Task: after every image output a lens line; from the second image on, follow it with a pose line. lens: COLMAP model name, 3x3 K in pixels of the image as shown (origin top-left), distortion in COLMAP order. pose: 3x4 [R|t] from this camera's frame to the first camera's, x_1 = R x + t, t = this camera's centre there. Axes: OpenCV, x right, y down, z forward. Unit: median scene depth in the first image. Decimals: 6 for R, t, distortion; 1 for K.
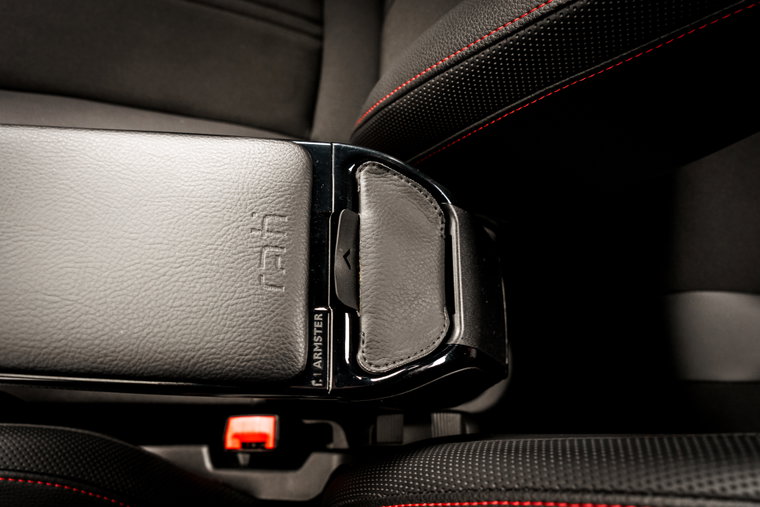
lens RADIAL K [[655.2, 0, 381.5], [0, 655.2, 251.9], [0, 0, 1]] dist [-0.012048, -0.004683]
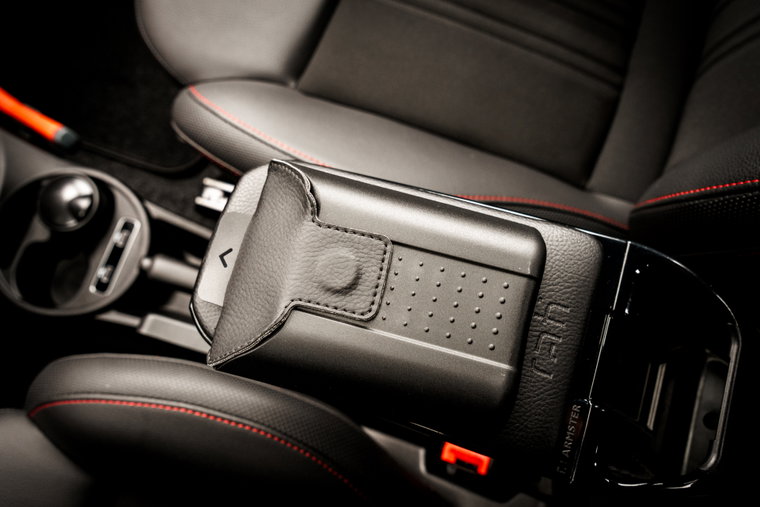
lens RADIAL K [[636.2, 0, 377.9], [0, 636.2, 254.5], [0, 0, 1]] dist [-0.001270, -0.002113]
pose [[0.913601, 0.234230, -0.332368, -0.106431], [-0.224813, 0.972089, 0.067101, -0.137426], [0.338809, 0.013417, 0.940760, -0.071772]]
